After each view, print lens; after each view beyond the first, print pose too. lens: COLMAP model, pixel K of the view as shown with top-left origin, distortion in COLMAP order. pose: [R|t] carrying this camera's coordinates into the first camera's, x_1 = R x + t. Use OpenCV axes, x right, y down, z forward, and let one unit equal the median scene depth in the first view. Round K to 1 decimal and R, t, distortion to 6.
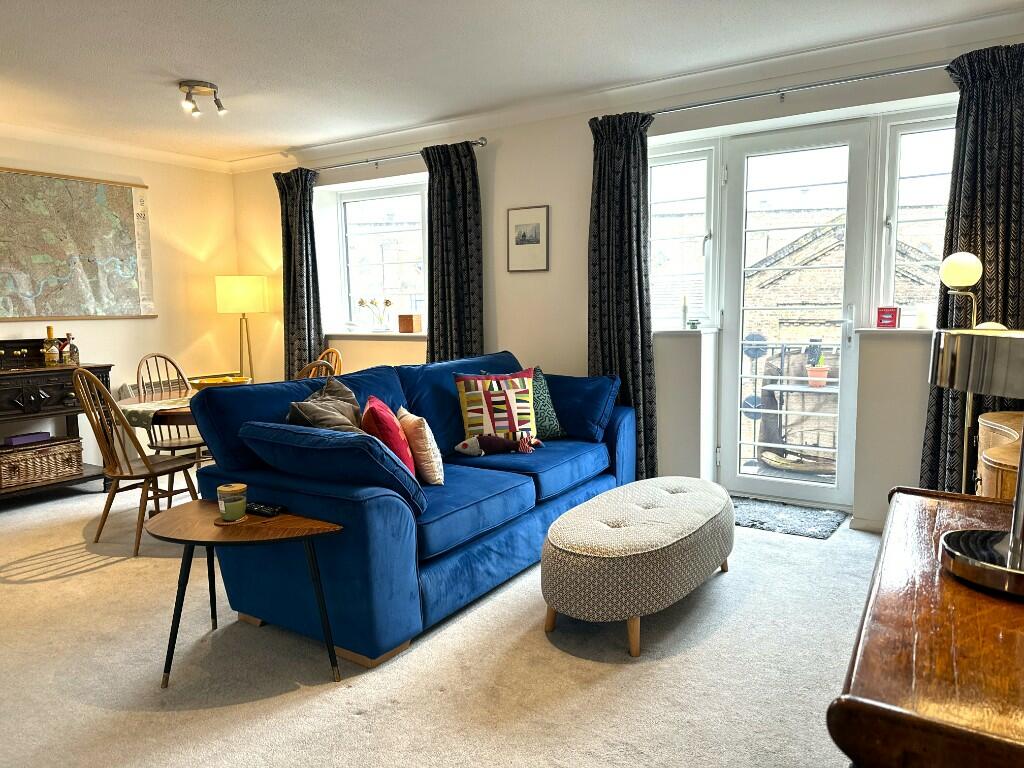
lens RADIAL K [[716.2, 0, 512.0], [0, 716.2, 384.0], [0, 0, 1]] dist [0.091434, -0.120140]
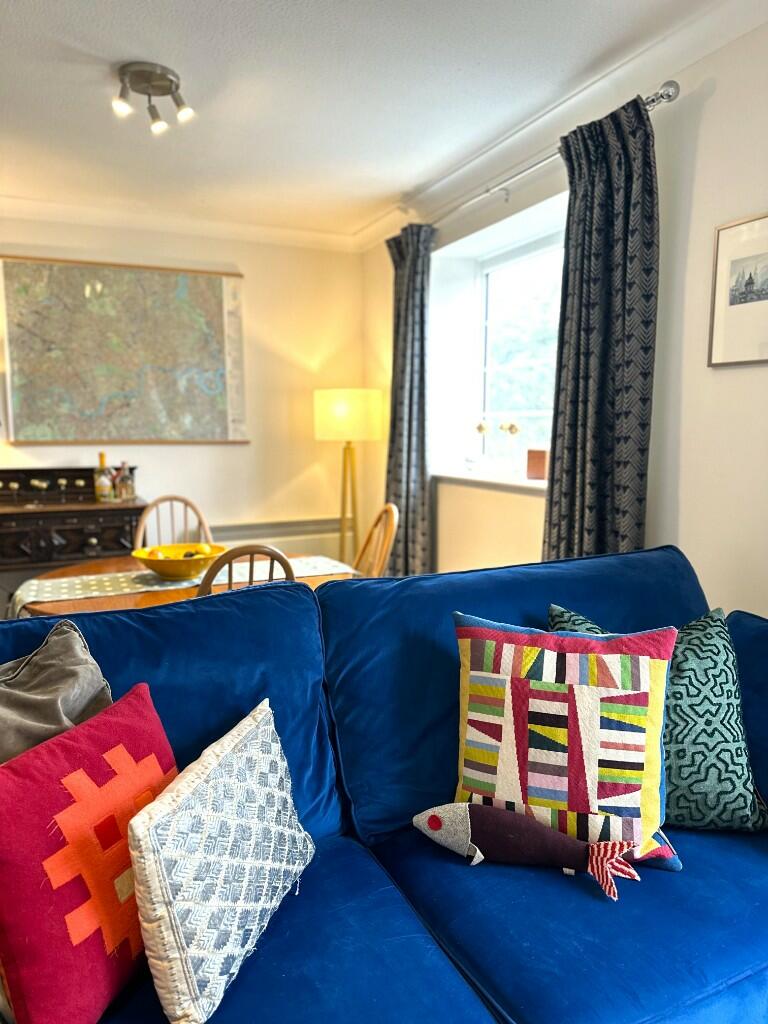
lens RADIAL K [[721.2, 0, 384.0], [0, 721.2, 512.0], [0, 0, 1]] dist [0.062224, -0.127206]
pose [[0.837035, 0.079630, -0.541324, 0.082254], [-0.072643, 0.996768, 0.034301, -0.068175], [0.542305, 0.010613, 0.840114, 0.522903]]
